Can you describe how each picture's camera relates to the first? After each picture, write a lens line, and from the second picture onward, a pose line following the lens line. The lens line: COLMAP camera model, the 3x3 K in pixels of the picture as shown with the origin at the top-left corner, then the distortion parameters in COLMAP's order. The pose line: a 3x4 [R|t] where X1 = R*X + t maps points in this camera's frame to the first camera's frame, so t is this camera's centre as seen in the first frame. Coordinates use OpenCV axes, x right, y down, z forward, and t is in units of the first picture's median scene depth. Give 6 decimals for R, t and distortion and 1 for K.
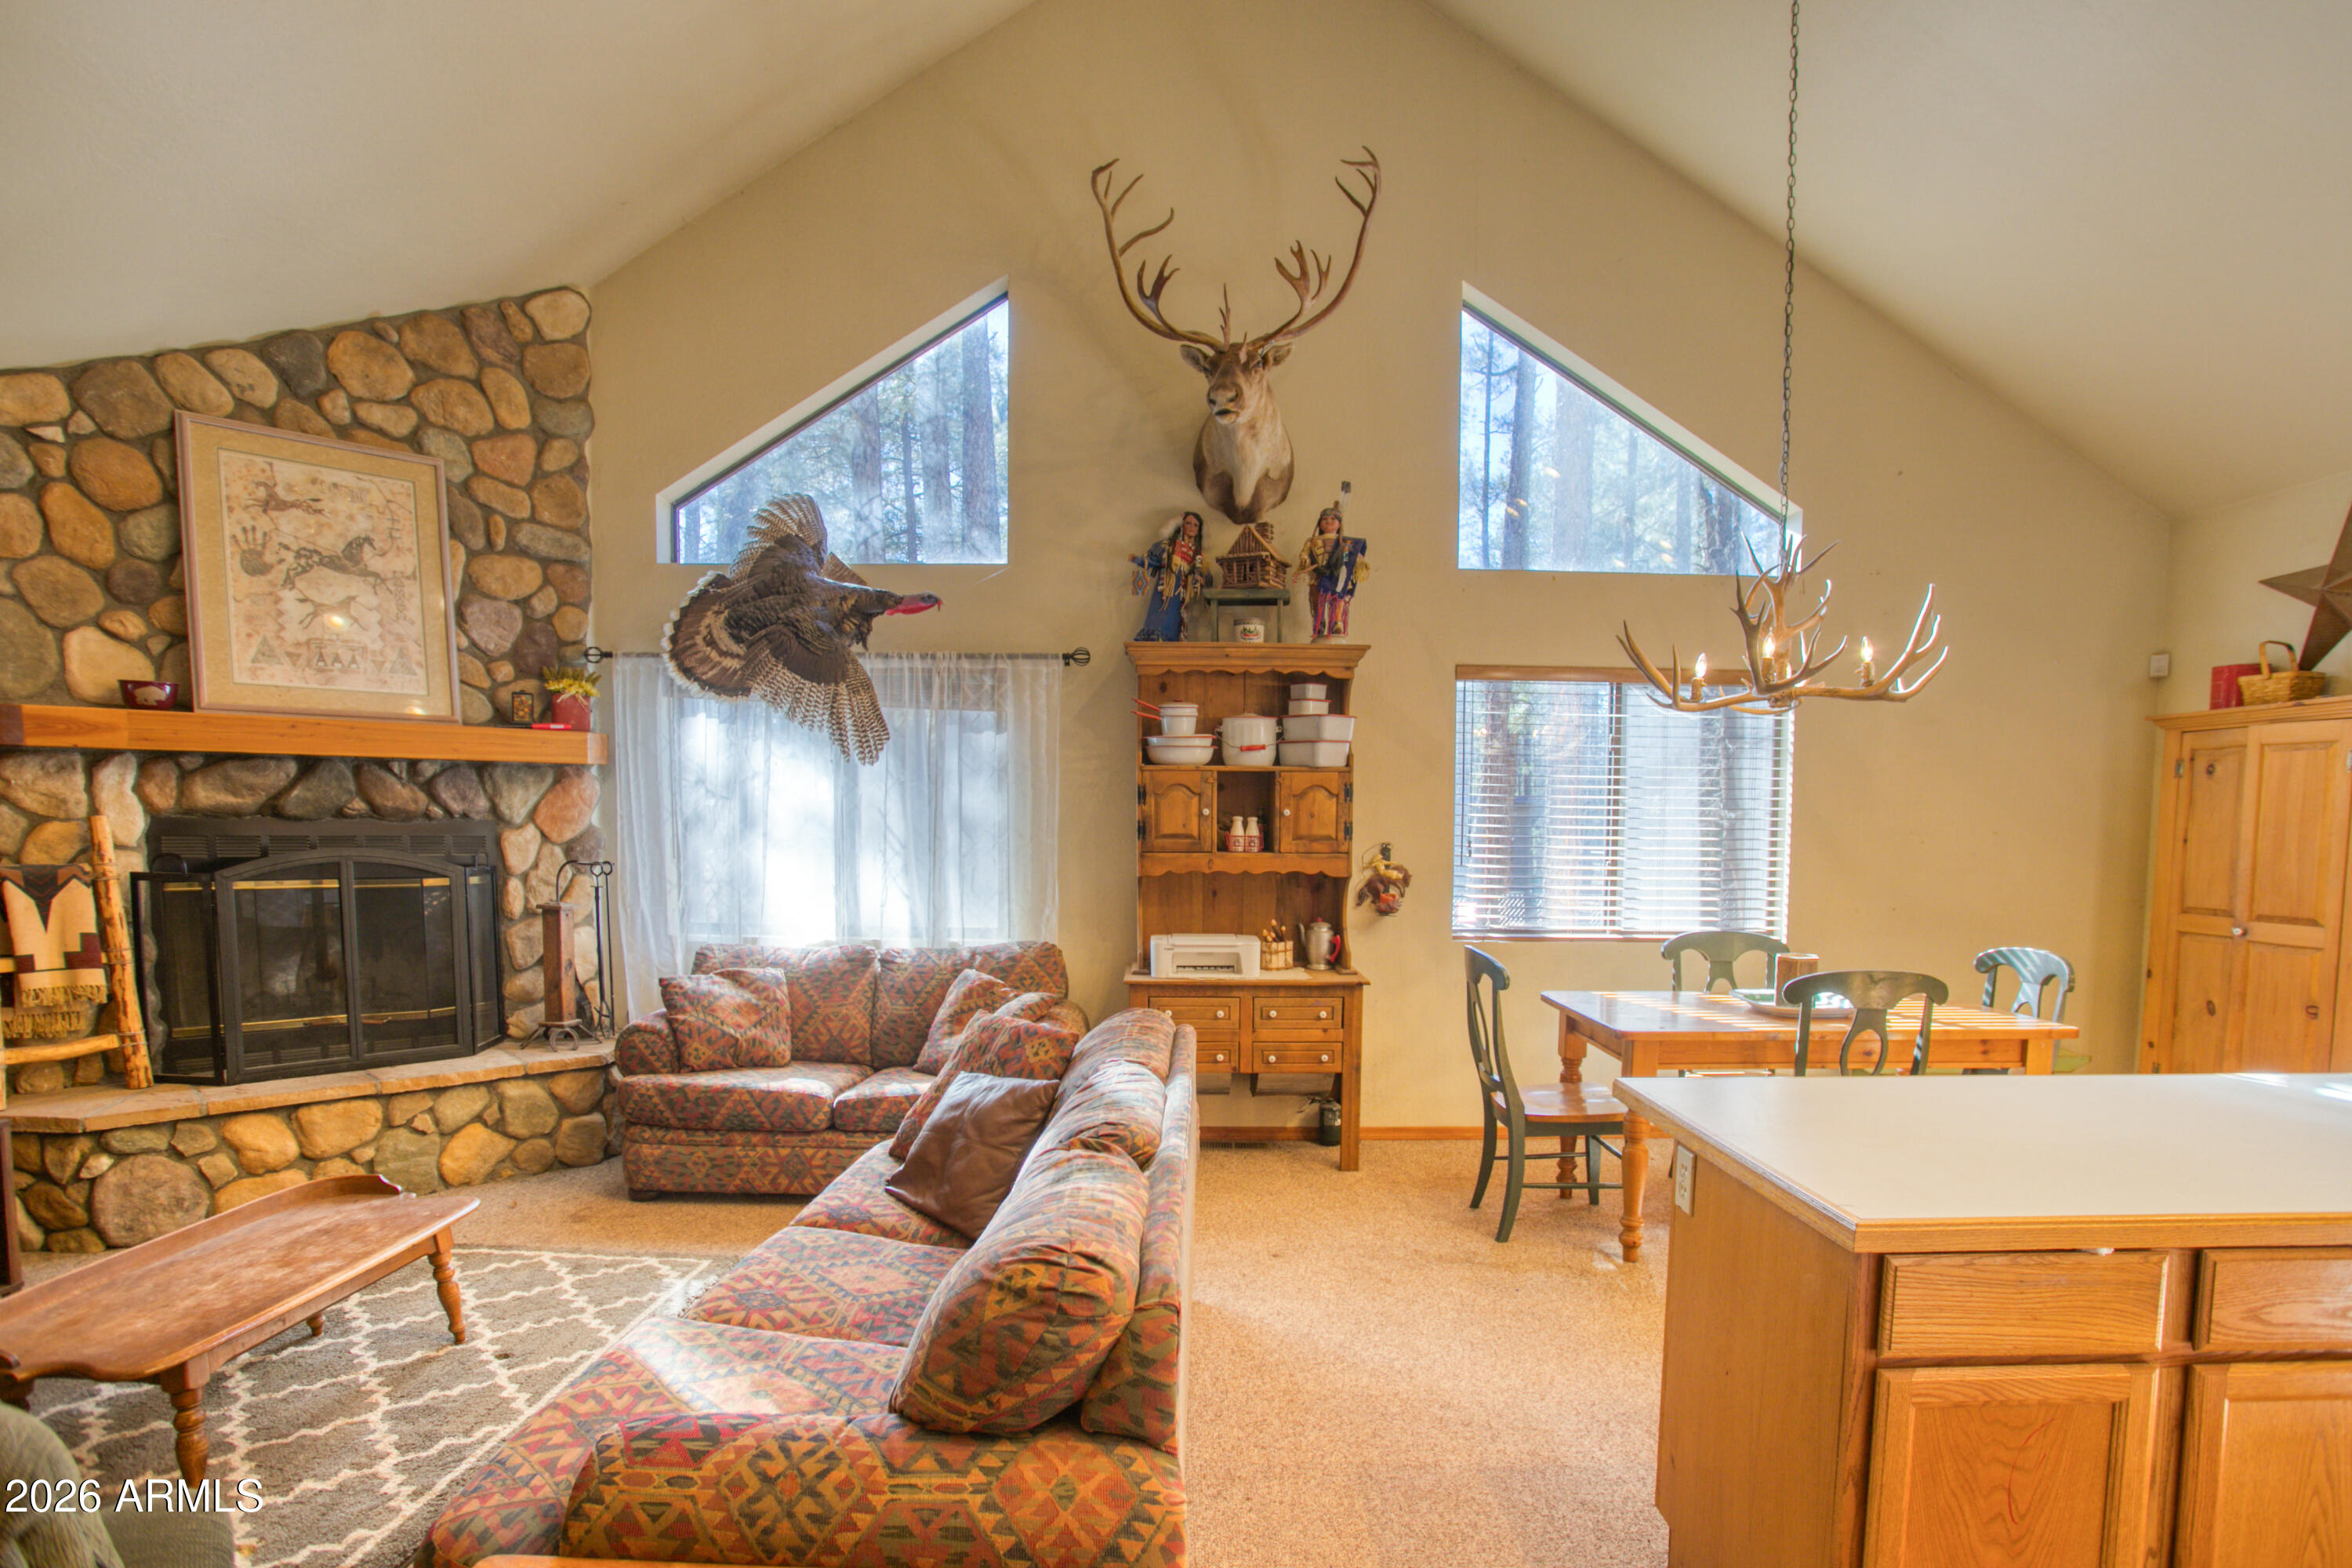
lens RADIAL K [[1205.6, 0, 1174.5], [0, 1205.6, 928.6], [0, 0, 1]] dist [-0.060633, 0.021247]
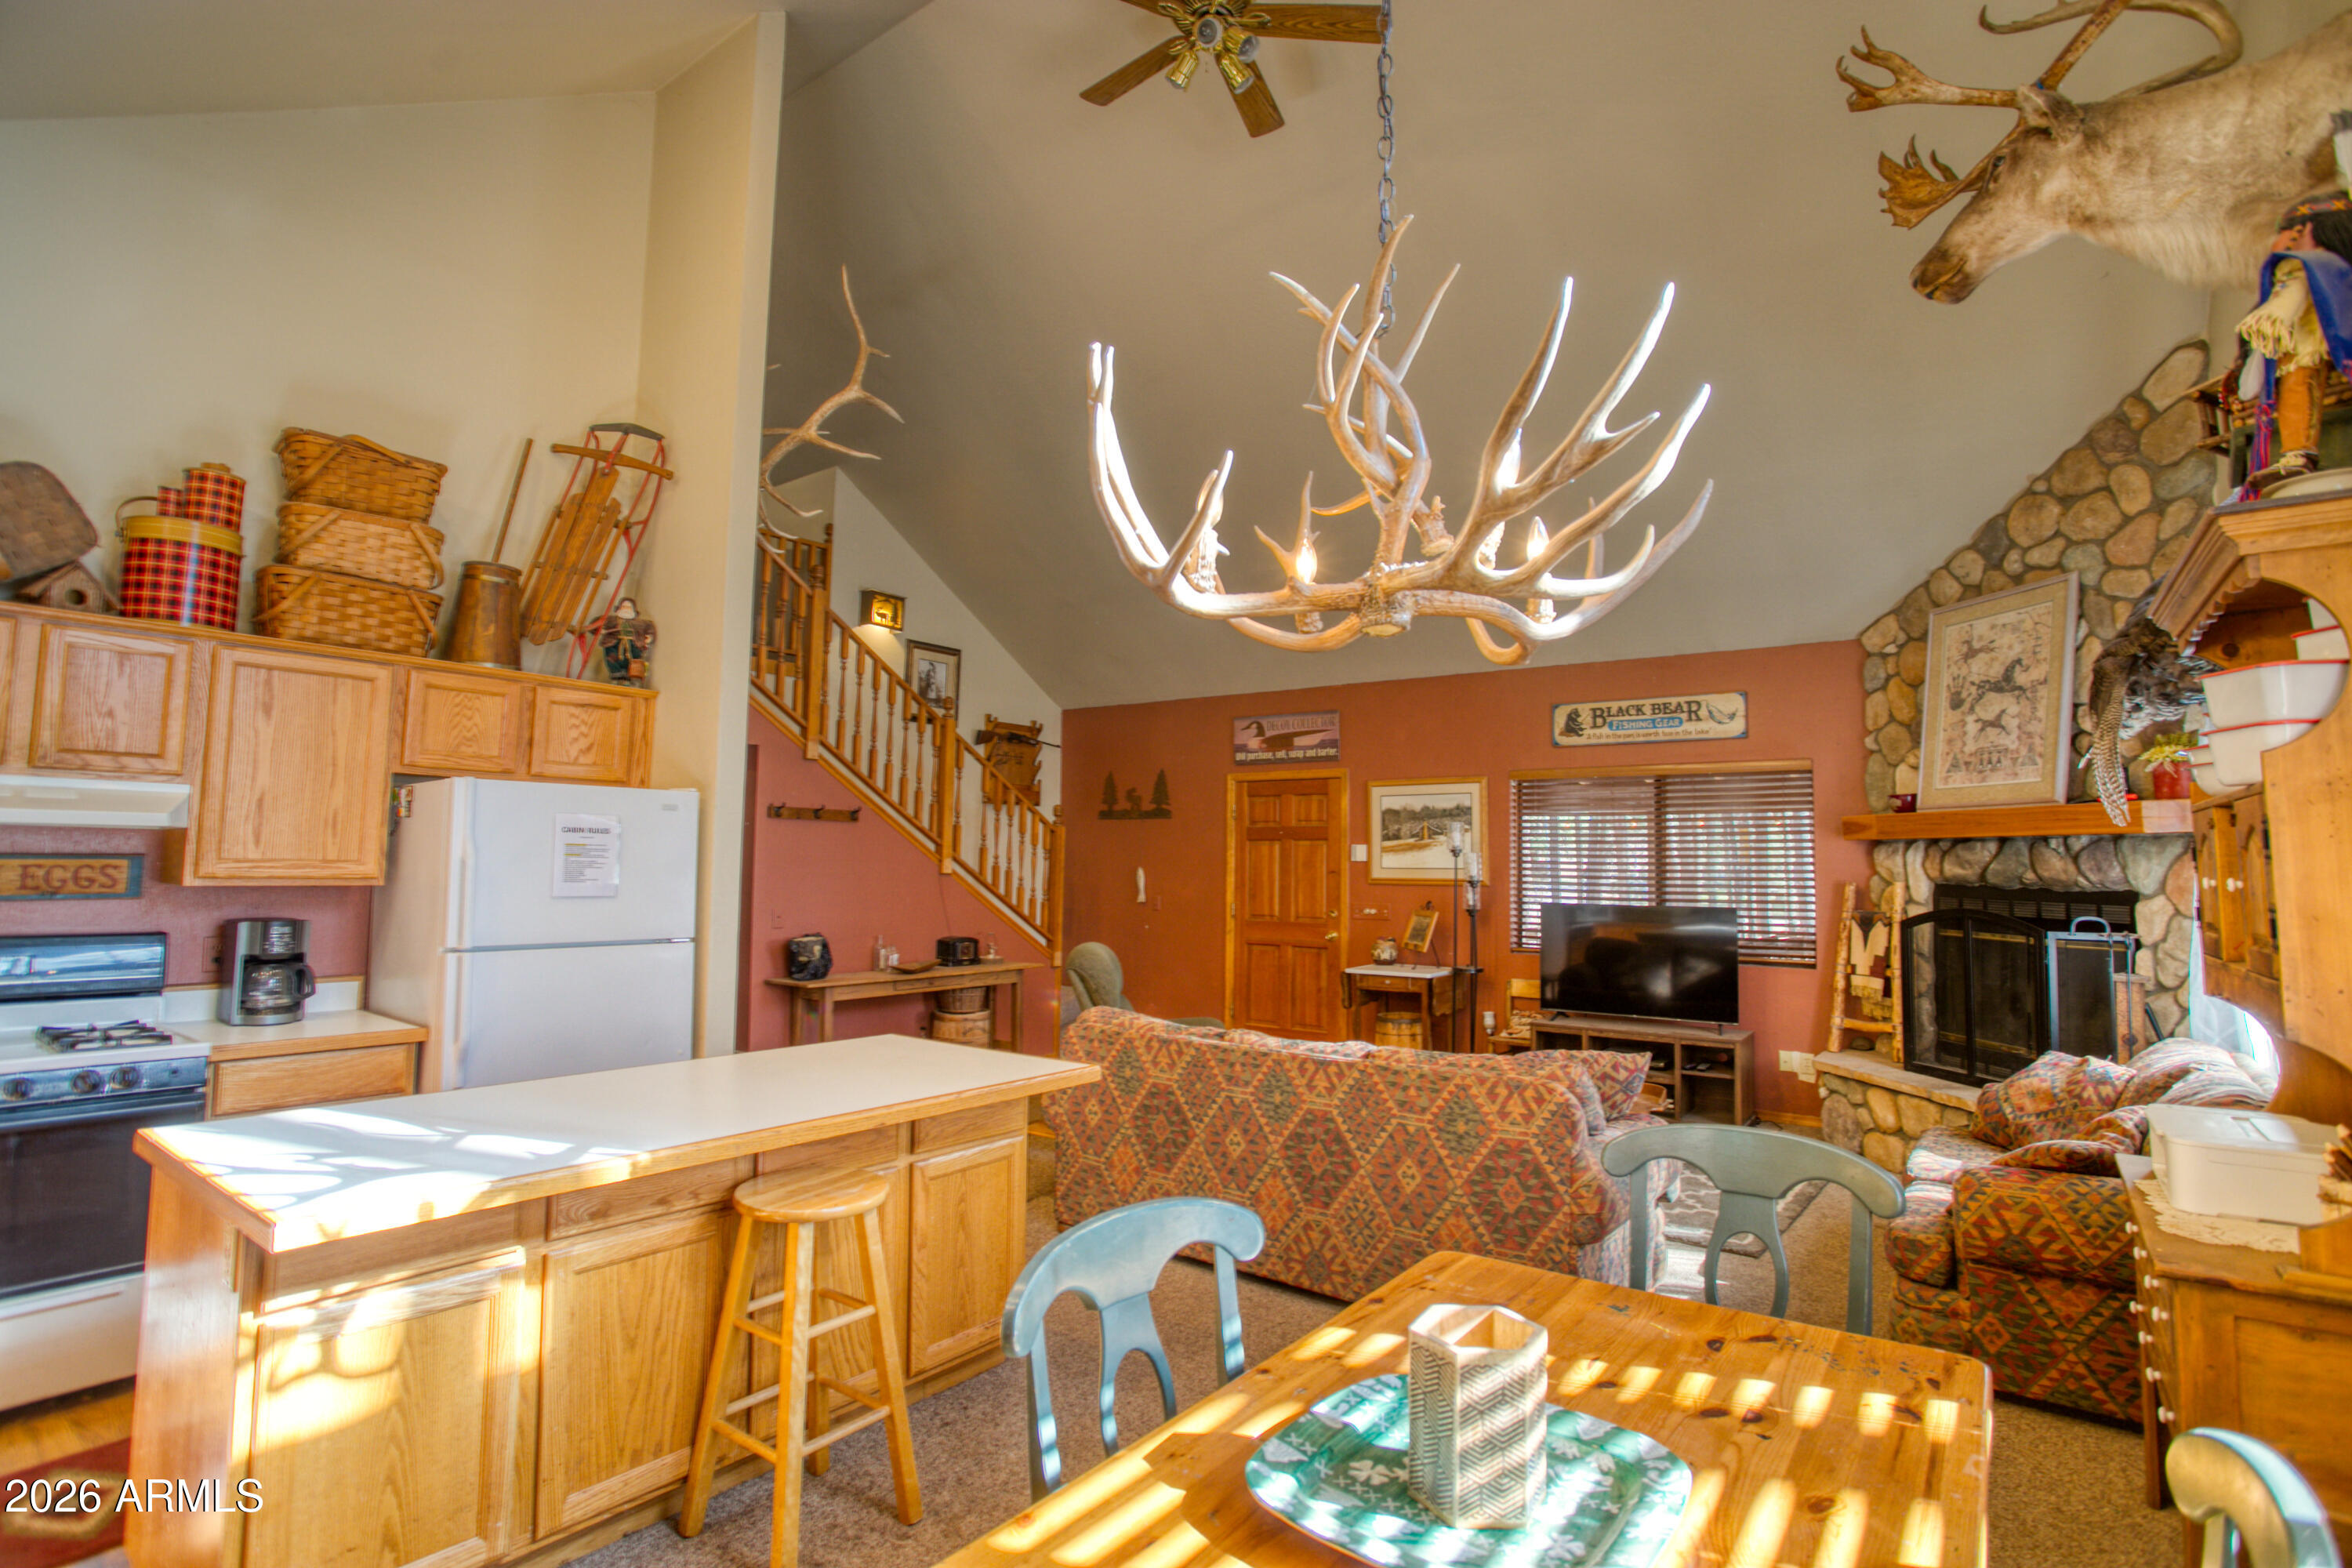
lens RADIAL K [[1154.3, 0, 1195.1], [0, 1154.3, 773.3], [0, 0, 1]] dist [-0.065264, 0.026907]
pose [[-0.593336, -0.076853, -0.801278, 0.721942], [-0.089079, 0.995587, -0.029528, -0.095350], [0.800011, 0.053857, -0.597563, 0.958524]]
